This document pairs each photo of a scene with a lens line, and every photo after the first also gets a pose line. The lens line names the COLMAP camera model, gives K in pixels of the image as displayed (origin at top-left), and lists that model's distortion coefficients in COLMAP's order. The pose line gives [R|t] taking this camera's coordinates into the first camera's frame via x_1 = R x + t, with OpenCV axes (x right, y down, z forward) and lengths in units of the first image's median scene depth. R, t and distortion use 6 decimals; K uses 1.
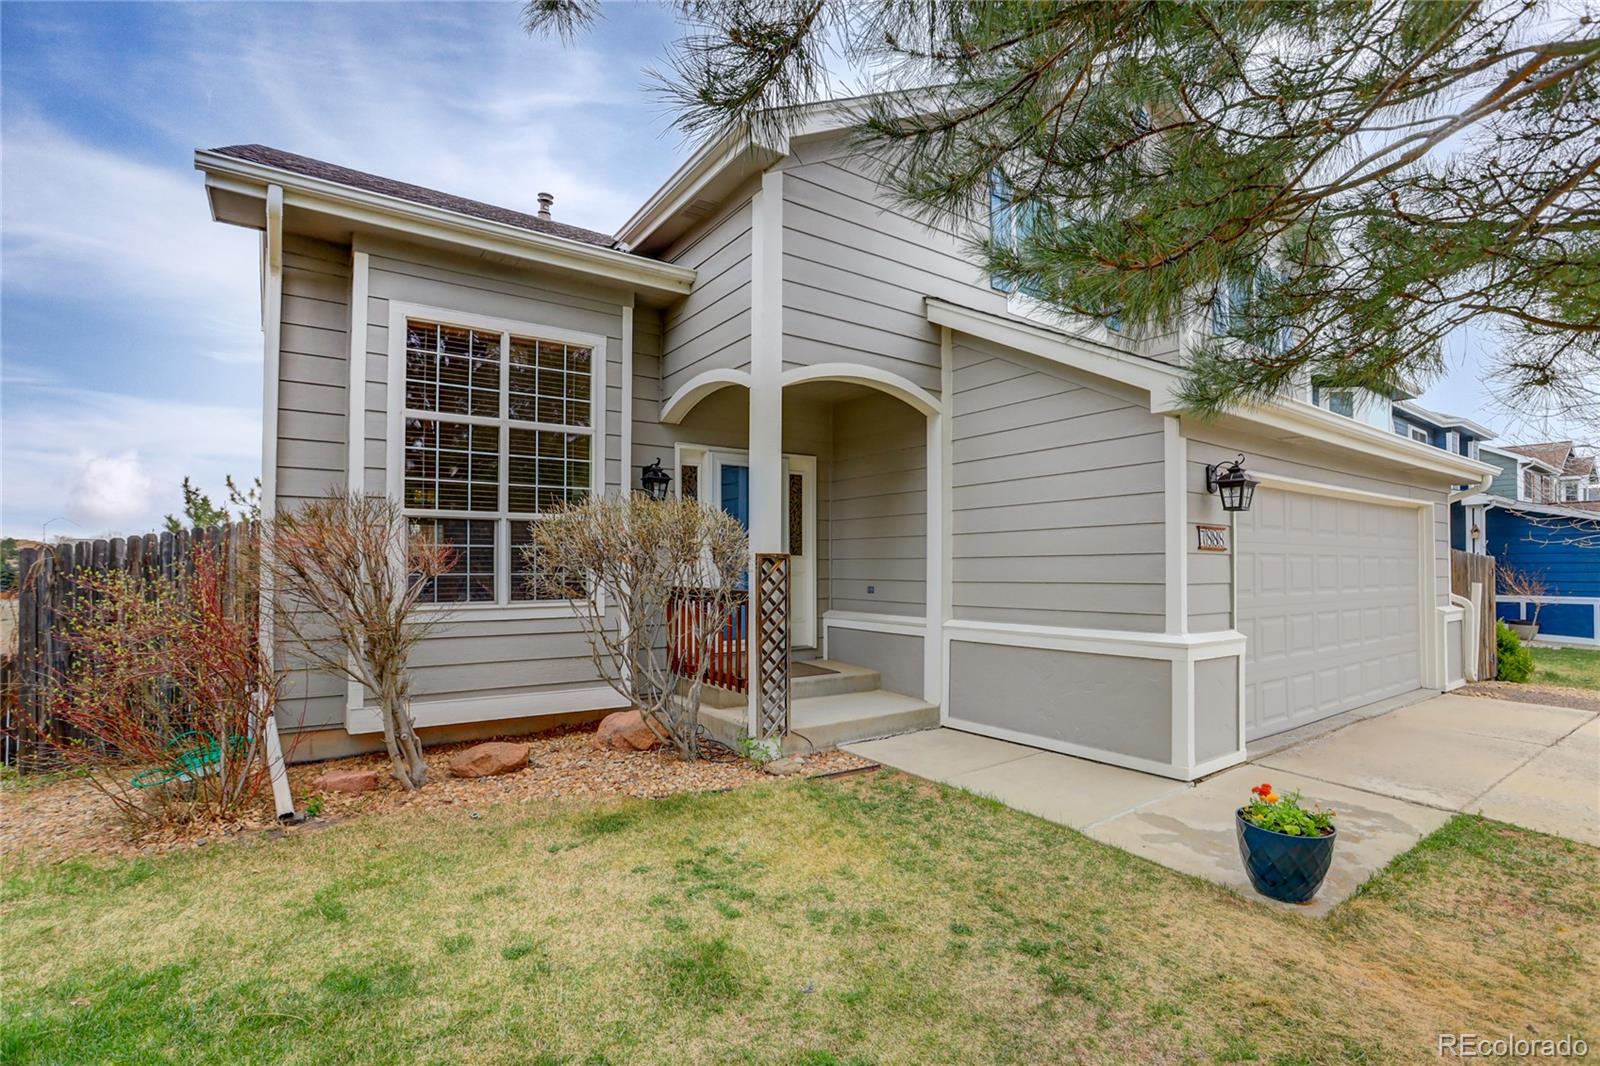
lens RADIAL K [[731.6, 0, 812.4], [0, 731.6, 530.2], [0, 0, 1]] dist [-0.039572, 0.011110]
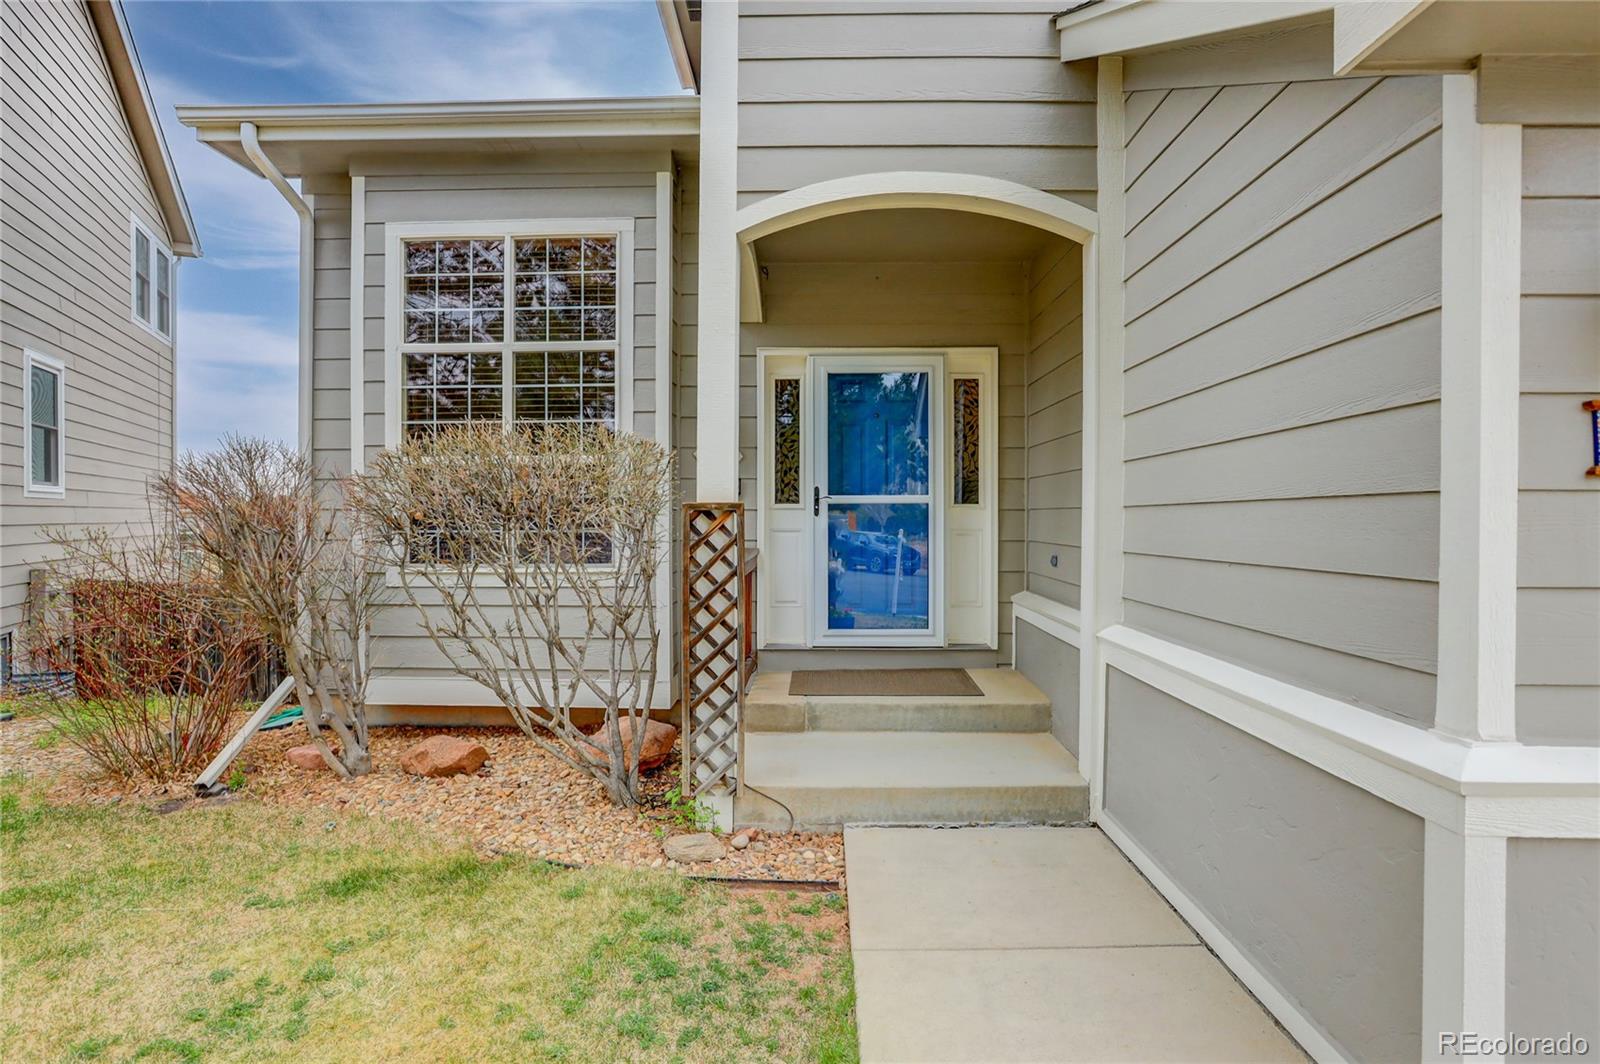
lens RADIAL K [[826.7, 0, 801.5], [0, 826.7, 505.4], [0, 0, 1]] dist [-0.021780, 0.001174]
pose [[0.808621, -0.008510, -0.588269, 0.413956], [0.029135, 0.999248, 0.025594, 0.018025], [0.587608, -0.037835, 0.808260, 0.461446]]
